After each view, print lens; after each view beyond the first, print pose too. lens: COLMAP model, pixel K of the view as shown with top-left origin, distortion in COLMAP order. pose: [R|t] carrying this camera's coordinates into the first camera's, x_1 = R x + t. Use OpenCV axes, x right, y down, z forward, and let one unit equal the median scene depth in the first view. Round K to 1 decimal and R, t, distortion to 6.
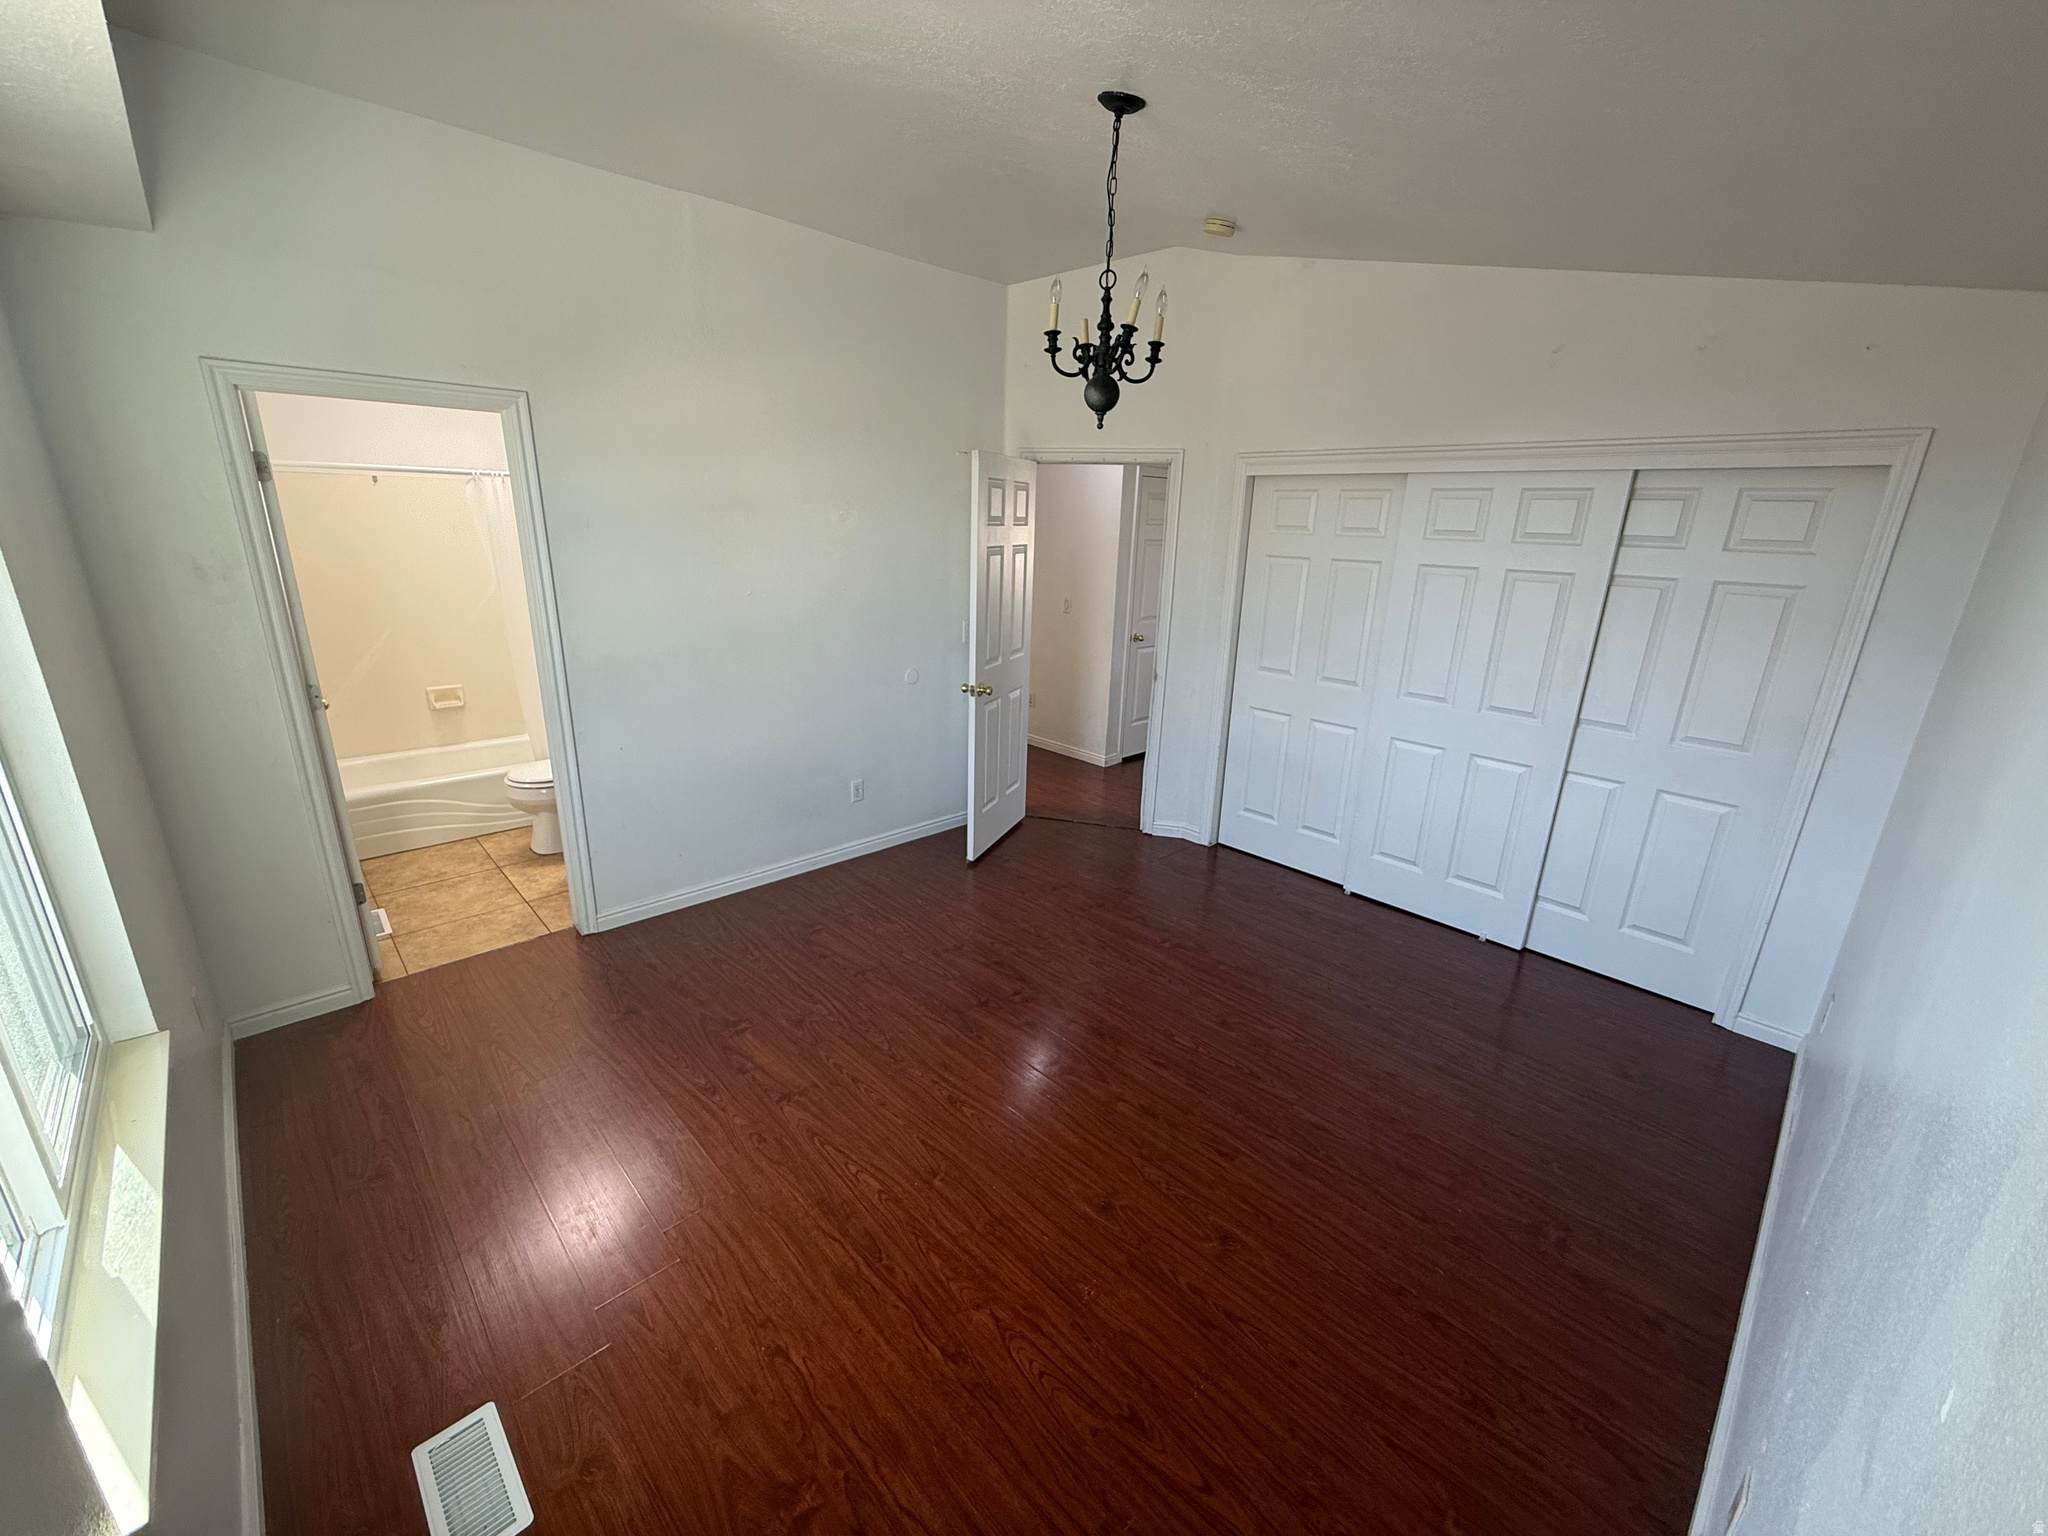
lens RADIAL K [[817.9, 0, 1022.6], [0, 817.9, 766.3], [0, 0, 1]] dist [-0.001067, 0.000013]
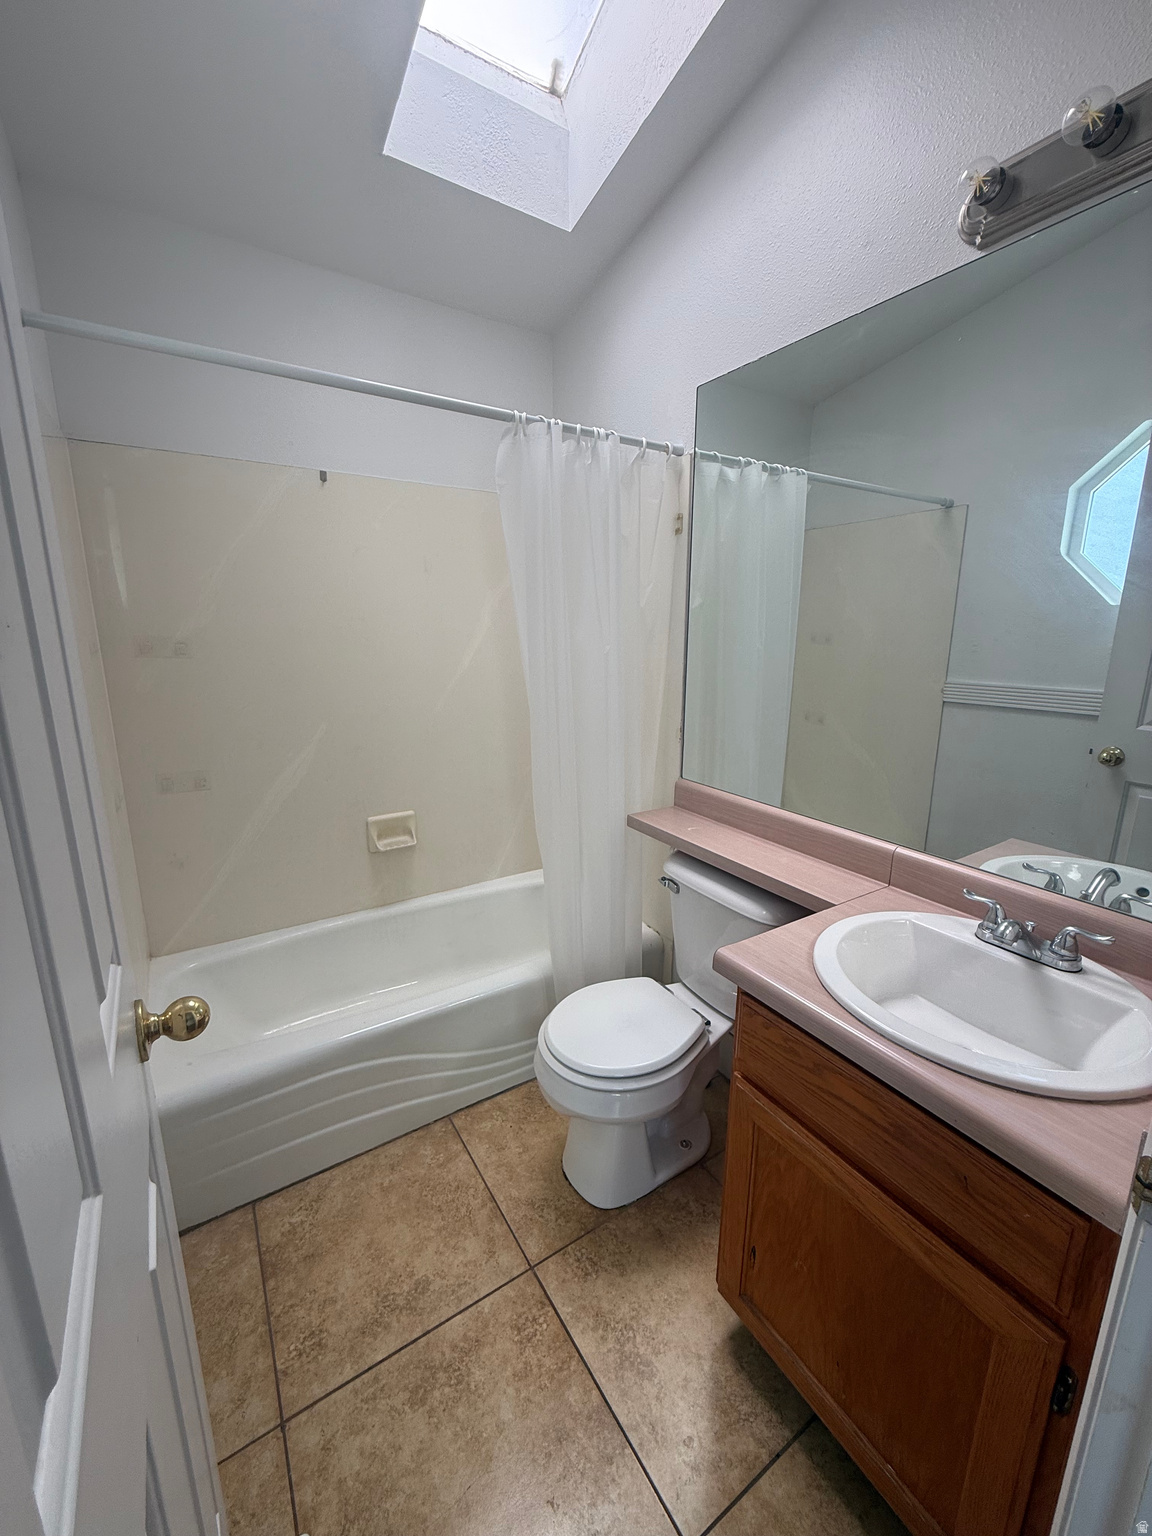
lens RADIAL K [[613.4, 0, 575.6], [0, 613.4, 766.1], [0, 0, 1]] dist [-0.001067, 0.000013]
pose [[0.979988, 0.019126, -0.198134, -0.482451], [-0.034390, 0.996673, -0.073888, -0.105870], [0.196062, 0.079224, 0.977386, 0.571956]]
